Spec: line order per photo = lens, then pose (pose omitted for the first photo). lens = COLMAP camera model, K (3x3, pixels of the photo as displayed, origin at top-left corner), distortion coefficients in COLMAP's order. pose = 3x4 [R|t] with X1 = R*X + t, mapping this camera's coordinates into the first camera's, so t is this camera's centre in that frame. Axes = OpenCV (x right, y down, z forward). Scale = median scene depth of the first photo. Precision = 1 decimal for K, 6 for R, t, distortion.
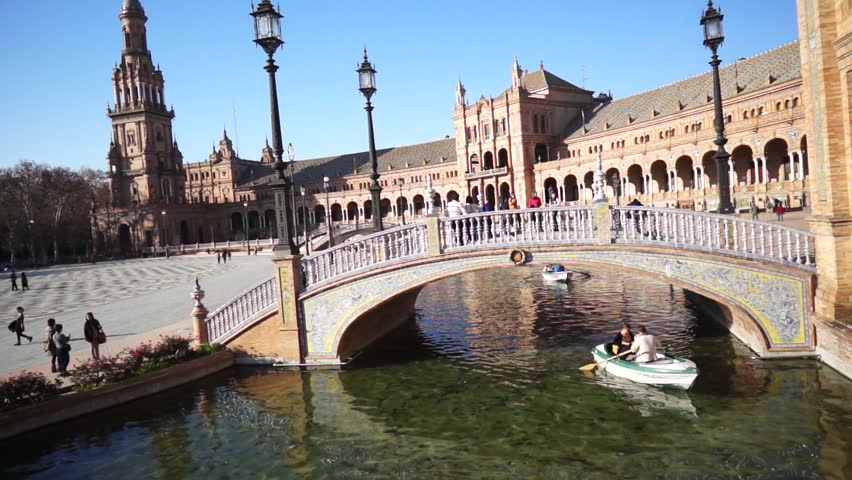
lens RADIAL K [[584.2, 0, 426.0], [0, 584.2, 240.0], [0, 0, 1]] dist [0.001560, -0.004951]
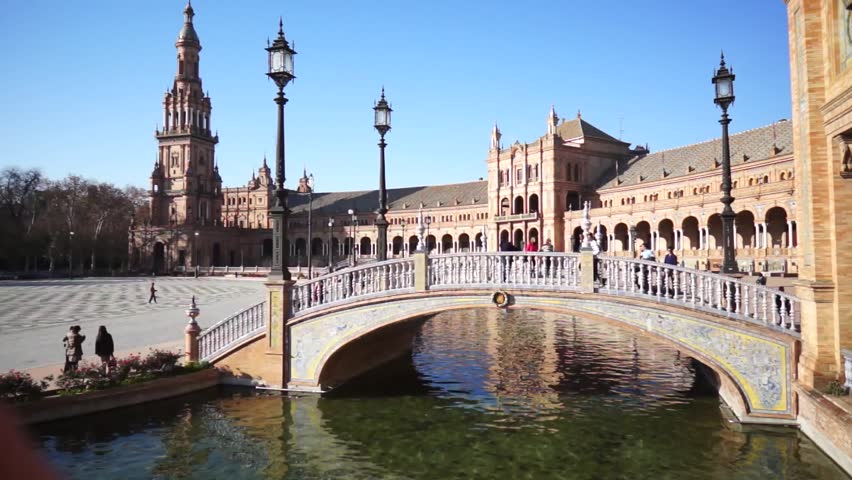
lens RADIAL K [[586.7, 0, 426.0], [0, 586.7, 240.0], [0, 0, 1]] dist [0.002152, 0.001325]
pose [[0.995646, 0.072370, -0.058751, 0.051731], [-0.076154, 0.994978, -0.064953, 0.002117], [0.053756, 0.069145, 0.996157, -0.011564]]
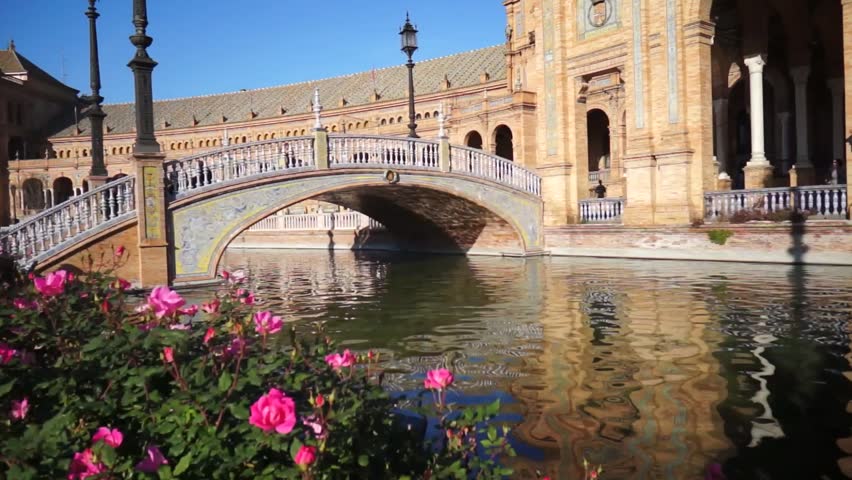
lens RADIAL K [[594.7, 0, 426.0], [0, 594.7, 240.0], [0, 0, 1]] dist [0.003356, -0.001616]
pose [[0.614831, 0.030529, 0.788068, -0.453401], [0.015856, 0.998570, -0.051055, 0.135443], [-0.788499, 0.043886, 0.613468, 0.149027]]
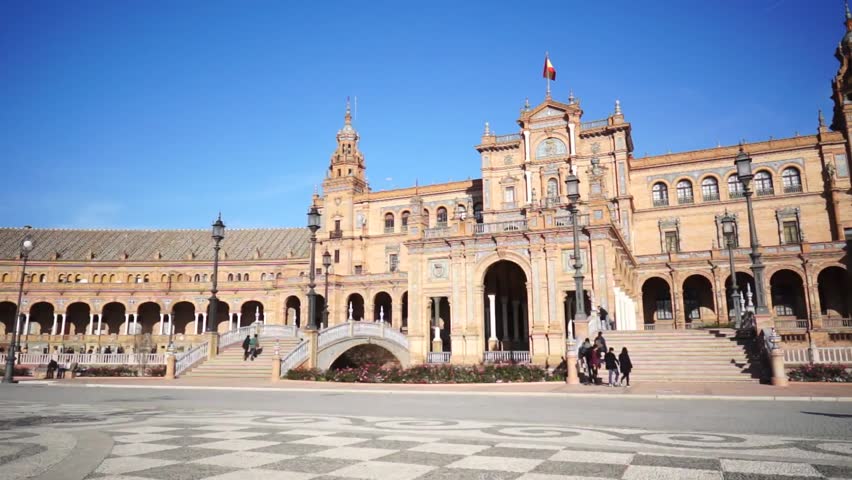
lens RADIAL K [[589.4, 0, 426.0], [0, 589.4, 240.0], [0, 0, 1]] dist [-0.001432, -0.001782]
pose [[0.149102, 0.267057, 0.952076, -1.553170], [0.031009, 0.961103, -0.274445, 0.210412], [-0.988335, 0.070444, 0.135021, 0.226862]]
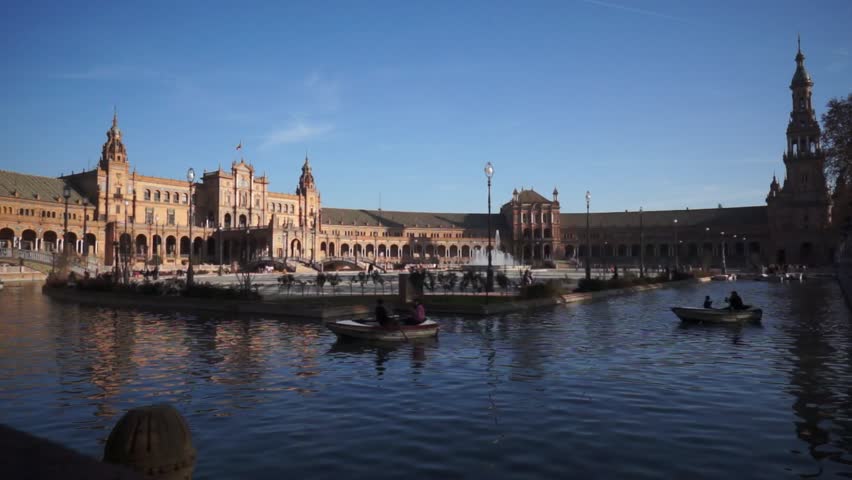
lens RADIAL K [[574.8, 0, 426.0], [0, 574.8, 240.0], [0, 0, 1]] dist [-0.006408, -0.002636]
pose [[-0.941841, 0.104724, 0.319324, -3.013730], [0.098346, 0.994498, -0.036082, 0.140169], [-0.321346, -0.002579, -0.946958, 5.802389]]
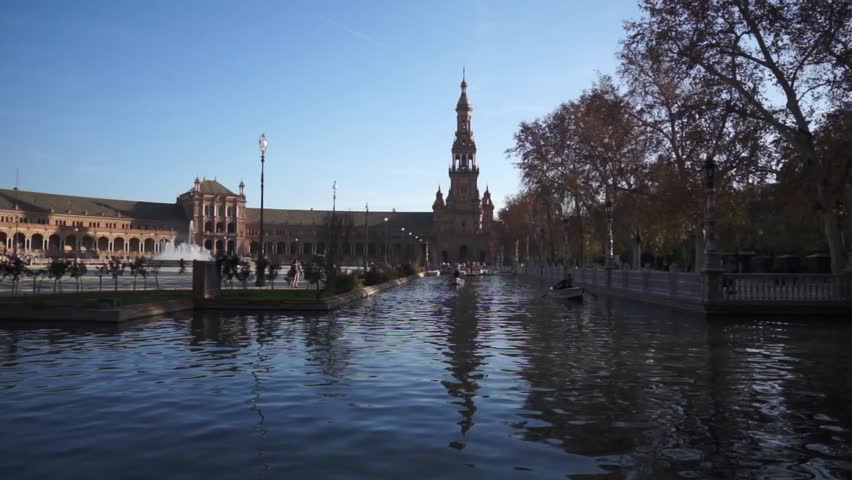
lens RADIAL K [[589.4, 0, 426.0], [0, 589.4, 240.0], [0, 0, 1]] dist [-0.001432, -0.001782]
pose [[-0.972704, 0.070441, -0.221100, -2.787577], [0.068895, 0.997515, 0.014709, 0.140901], [0.221587, -0.000925, -0.975140, 5.699105]]
